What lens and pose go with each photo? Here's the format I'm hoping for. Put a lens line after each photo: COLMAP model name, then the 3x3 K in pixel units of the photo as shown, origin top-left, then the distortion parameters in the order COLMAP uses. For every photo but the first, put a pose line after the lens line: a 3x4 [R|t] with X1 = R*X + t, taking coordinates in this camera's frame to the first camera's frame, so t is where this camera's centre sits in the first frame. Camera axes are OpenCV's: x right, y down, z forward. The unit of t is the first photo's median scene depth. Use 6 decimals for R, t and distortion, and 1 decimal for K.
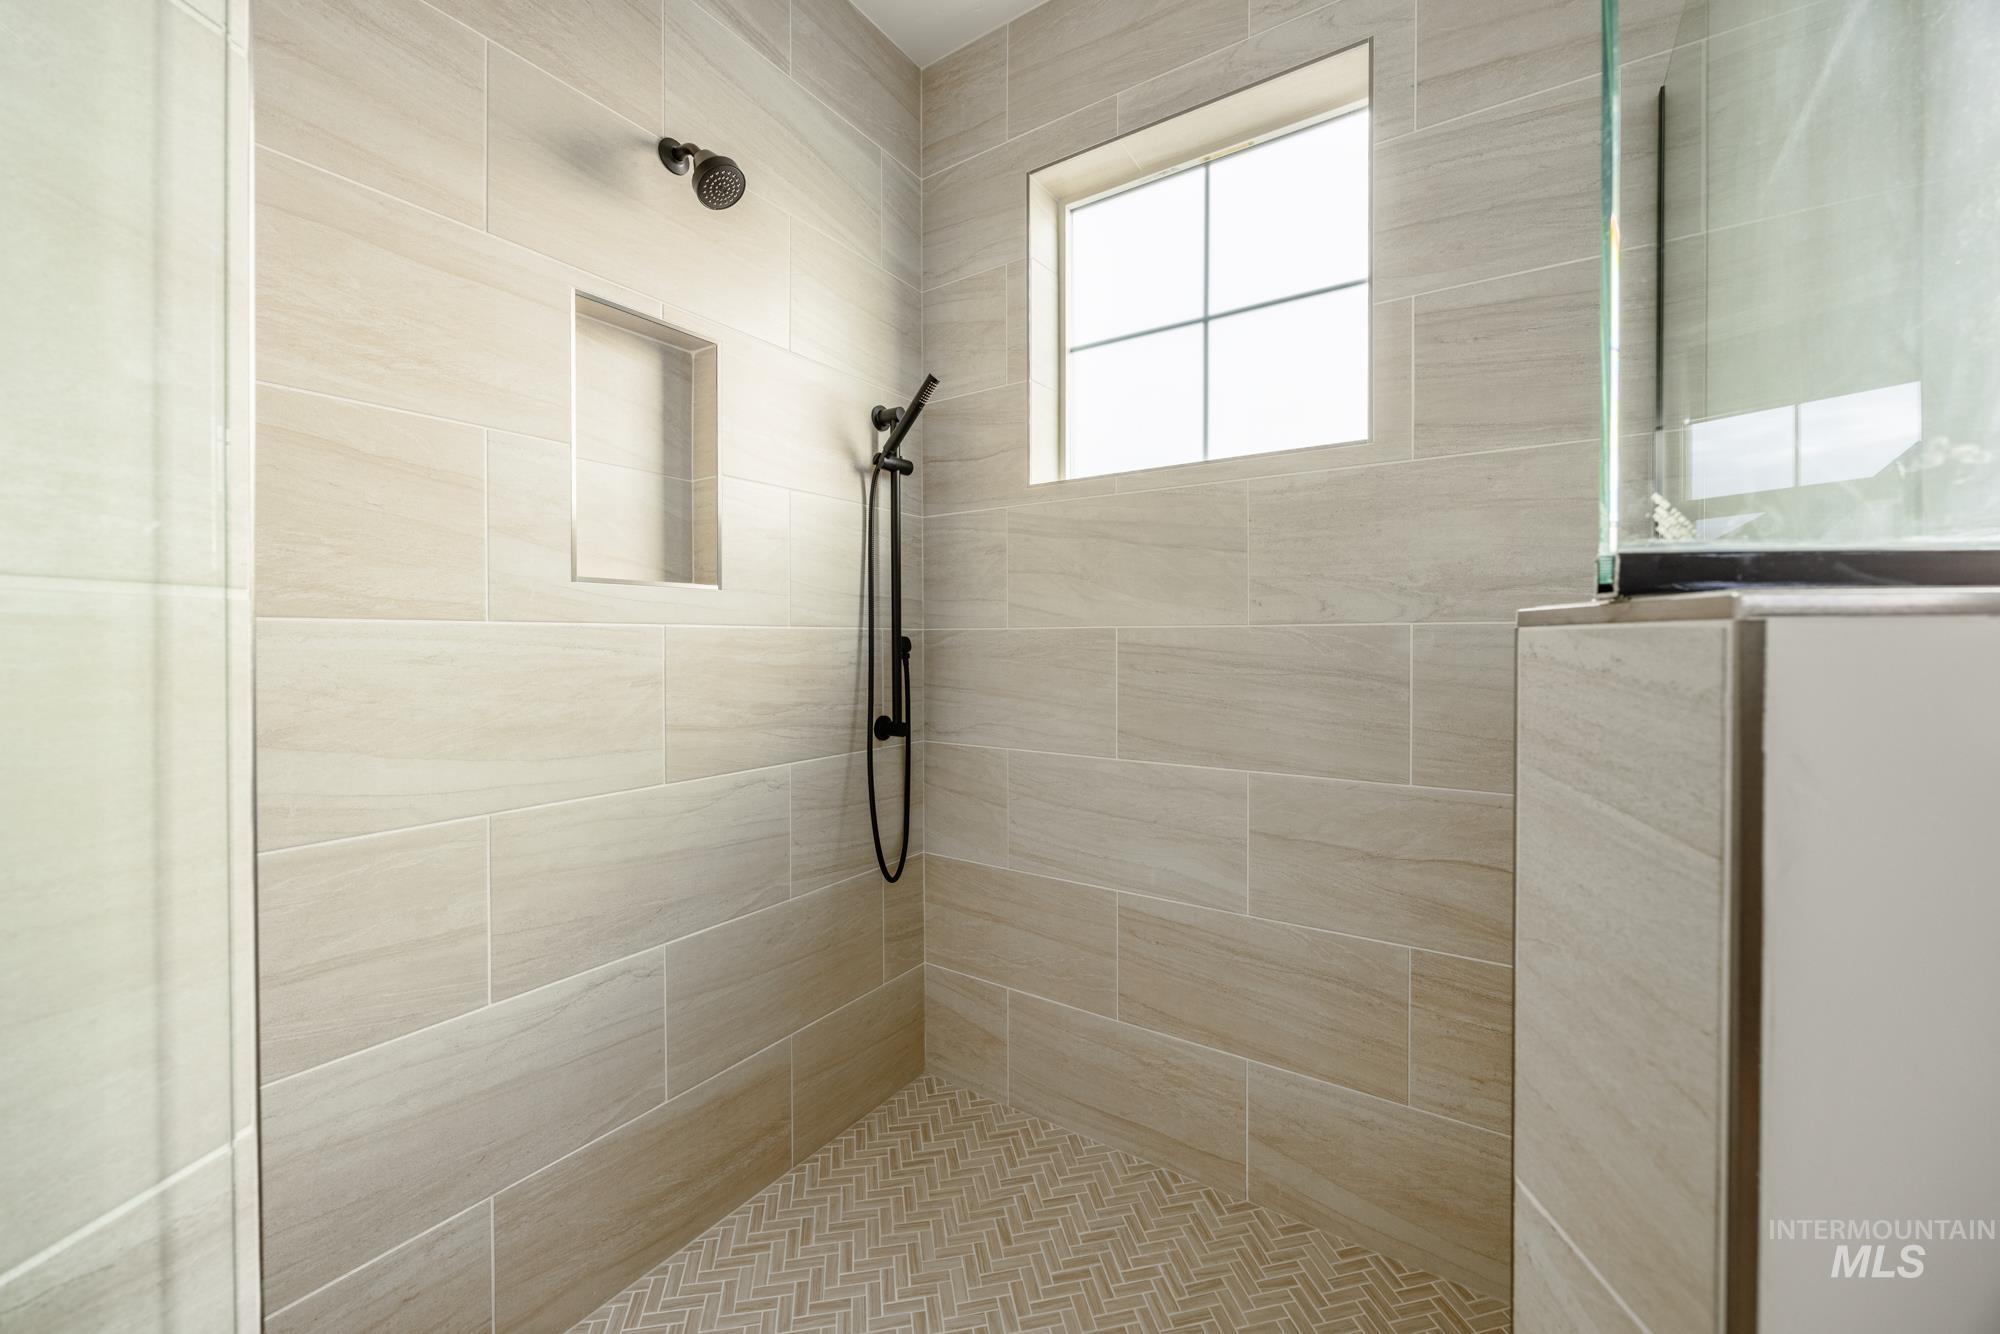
lens RADIAL K [[769.2, 0, 998.9], [0, 769.2, 665.0], [0, 0, 1]] dist [-0.002614, 0.000008]
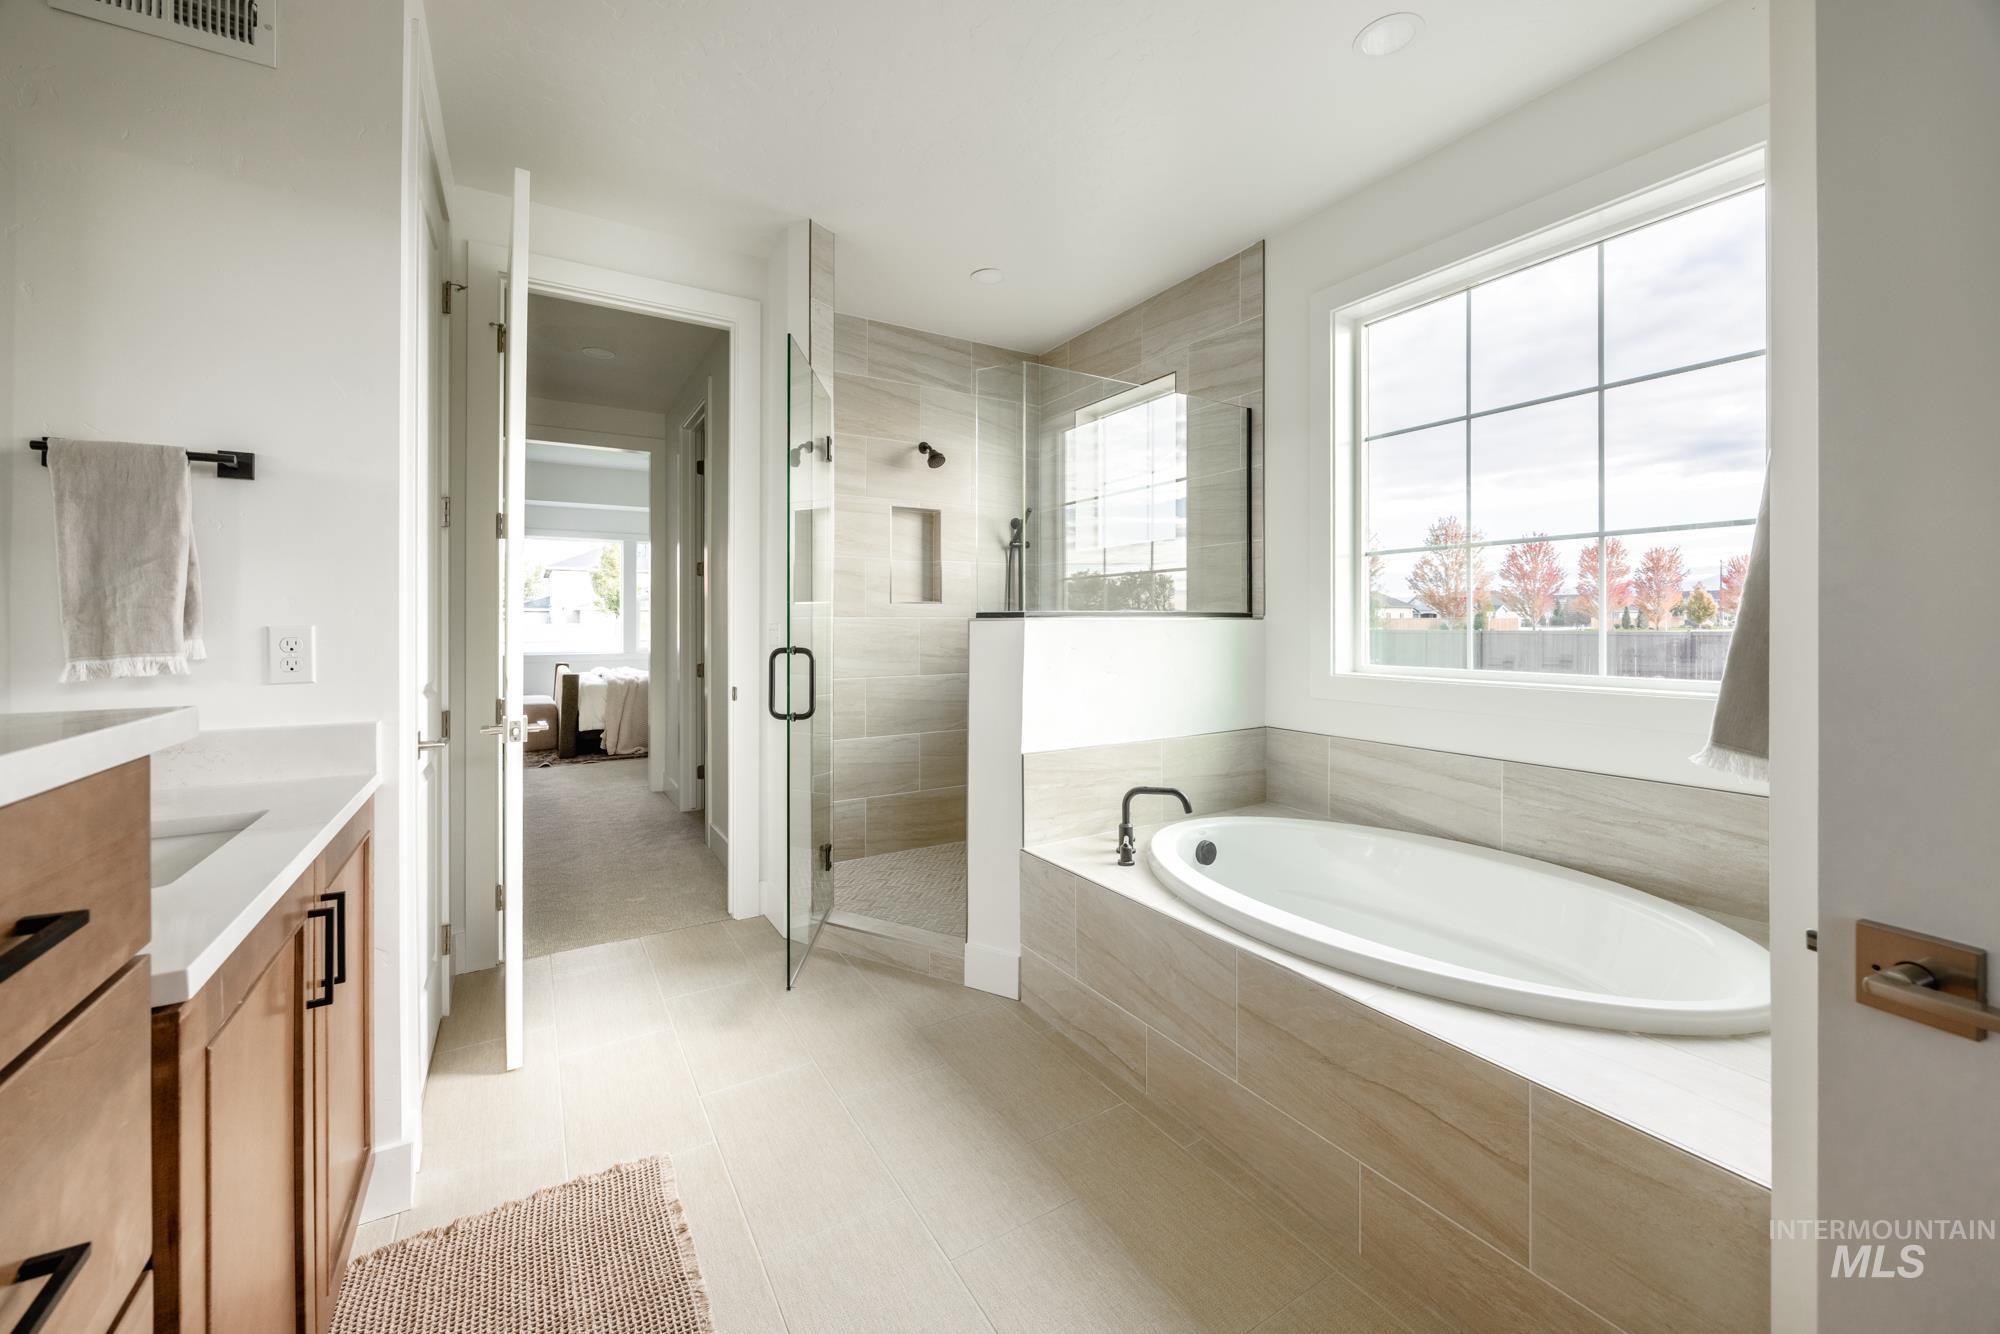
lens RADIAL K [[780.3, 0, 1003.3], [0, 780.3, 621.2], [0, 0, 1]] dist [0.002040, -0.000788]
pose [[0.907661, -0.004359, -0.419681, 0.950476], [-0.002800, 0.999861, -0.016442, 0.004530], [0.419695, 0.016099, 0.907523, -1.334886]]
